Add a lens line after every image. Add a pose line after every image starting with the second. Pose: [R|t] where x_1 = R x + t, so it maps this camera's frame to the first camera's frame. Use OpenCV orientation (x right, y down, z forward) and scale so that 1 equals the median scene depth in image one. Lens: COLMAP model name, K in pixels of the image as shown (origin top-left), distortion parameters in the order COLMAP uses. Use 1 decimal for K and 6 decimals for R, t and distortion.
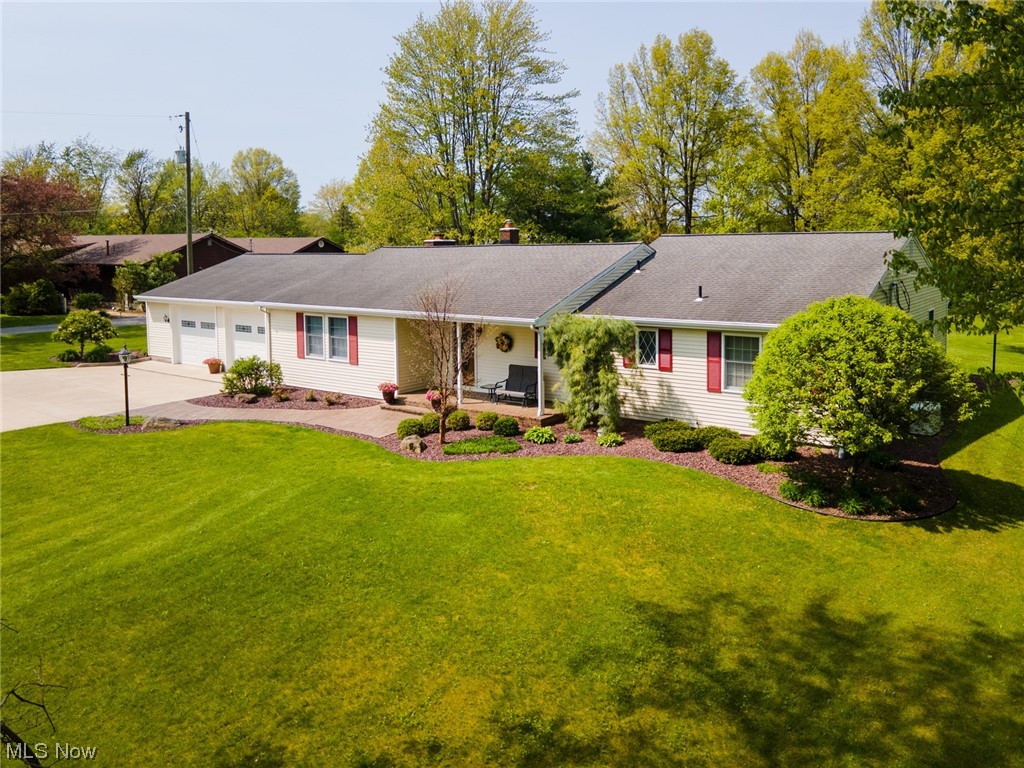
lens RADIAL K [[696.5, 0, 512.0], [0, 696.5, 384.0], [0, 0, 1]] dist [-0.001712, 0.001274]
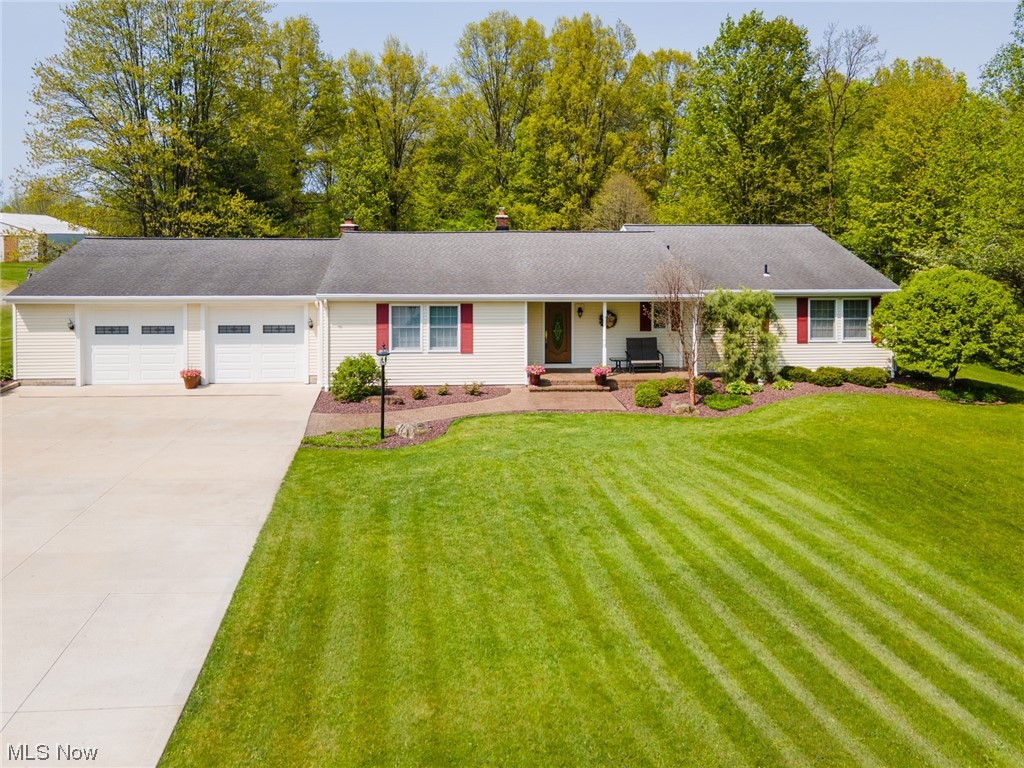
lens RADIAL K [[734.0, 0, 514.1], [0, 734.0, 310.3], [0, 0, 1]] dist [0.006573, 0.003774]
pose [[0.778589, -0.050850, 0.625471, -0.799397], [0.106552, 0.992951, -0.051911, -0.027041], [-0.618422, 0.107062, 0.778519, 0.159004]]
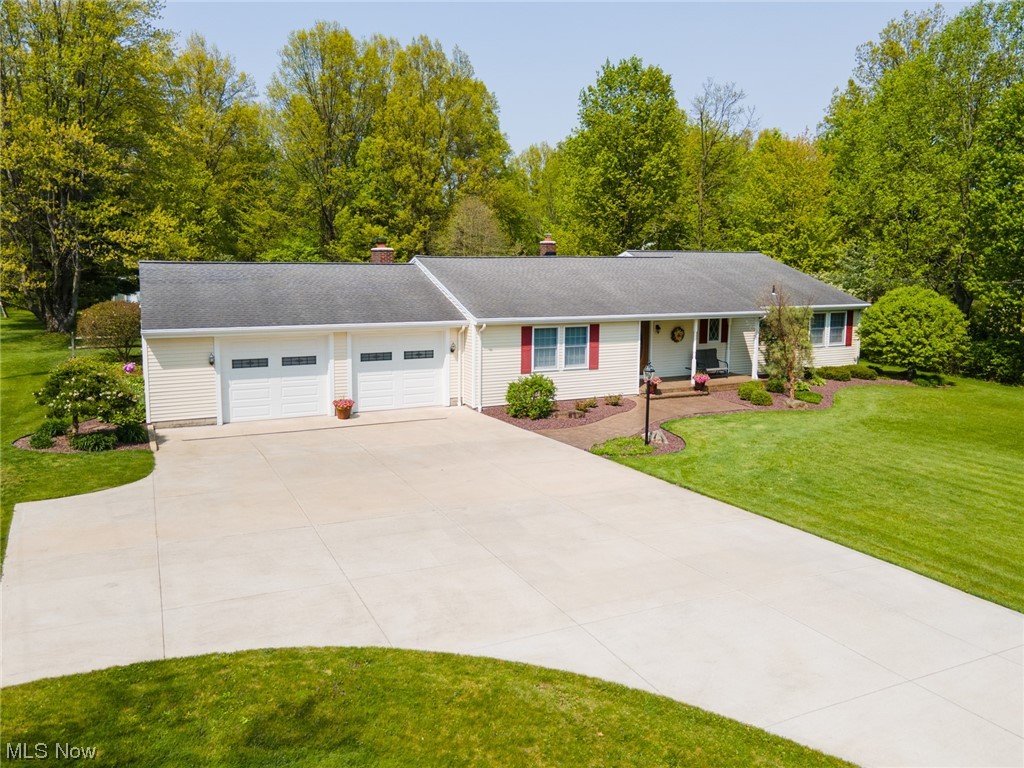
lens RADIAL K [[696.5, 0, 512.0], [0, 696.5, 384.0], [0, 0, 1]] dist [-0.001712, 0.001274]
pose [[0.515428, -0.139537, 0.845496, -1.184614], [0.146250, 0.986502, 0.073652, -0.101553], [-0.844361, 0.085692, 0.528878, 0.535995]]
